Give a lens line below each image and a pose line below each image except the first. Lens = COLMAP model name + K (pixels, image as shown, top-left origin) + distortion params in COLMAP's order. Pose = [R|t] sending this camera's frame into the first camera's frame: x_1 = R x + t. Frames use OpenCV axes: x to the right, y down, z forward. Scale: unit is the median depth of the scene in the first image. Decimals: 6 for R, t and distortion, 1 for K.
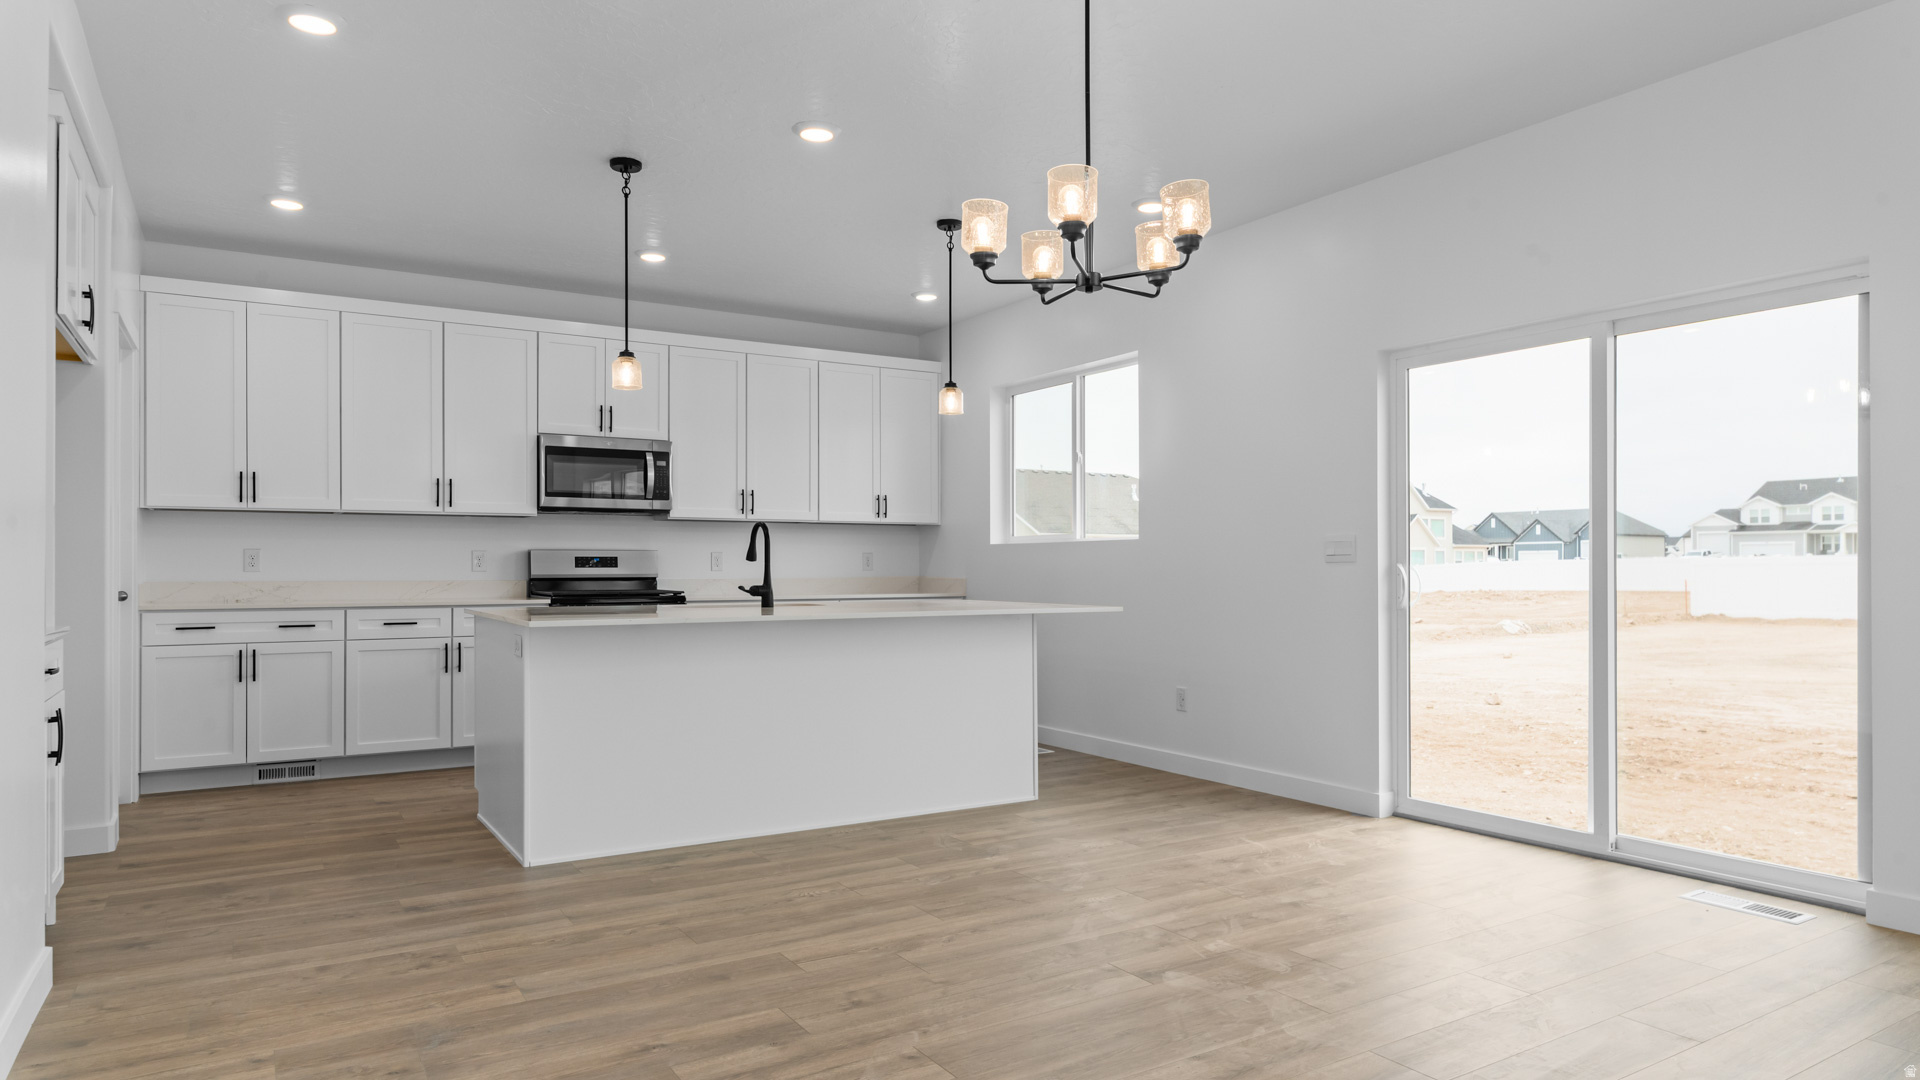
lens RADIAL K [[1173.7, 0, 958.3], [0, 1173.7, 543.7], [0, 0, 1]] dist [-0.002343, -0.001264]
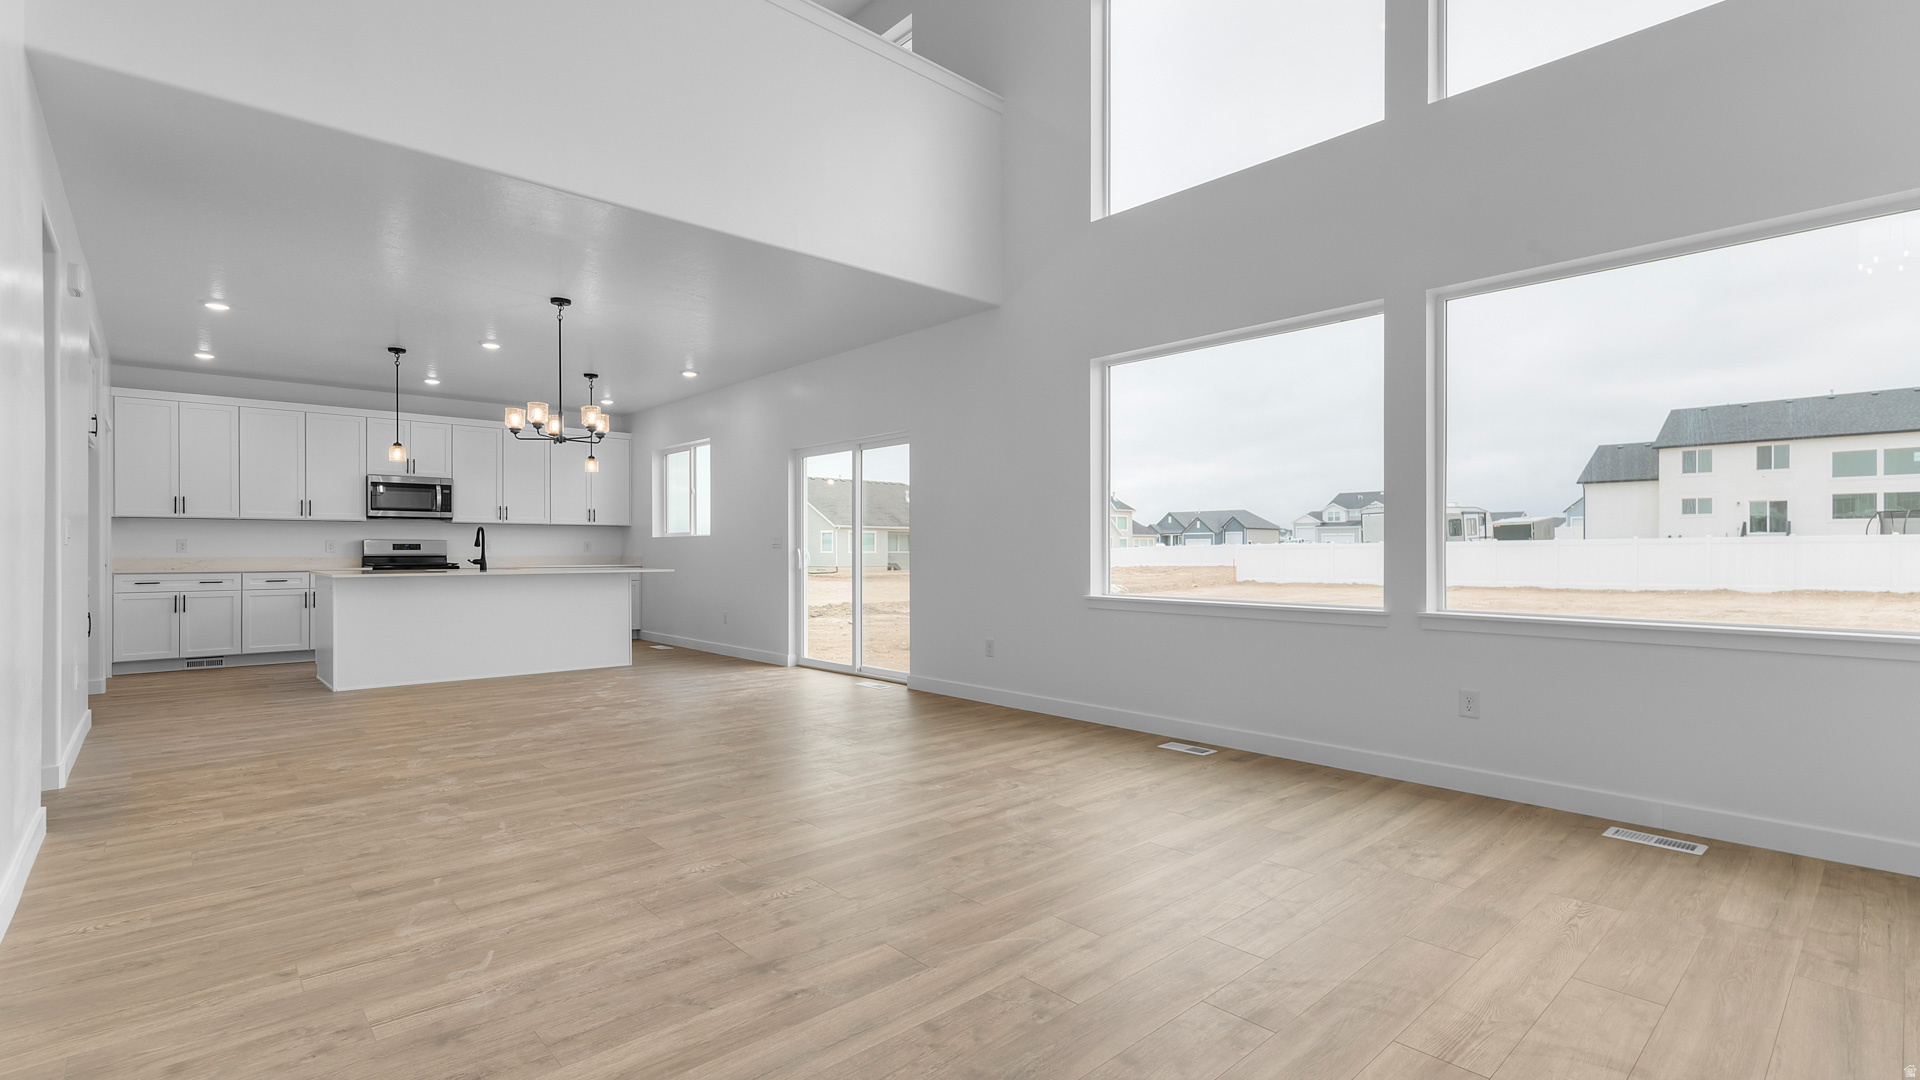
lens RADIAL K [[891.7, 0, 976.8], [0, 891.7, 539.1], [0, 0, 1]] dist [-0.001927, 0.000425]
pose [[0.981154, 0.003586, 0.193194, 0.280414], [-0.005088, 0.999961, 0.007282, -0.010532], [-0.193160, -0.008127, 0.981134, -0.490570]]
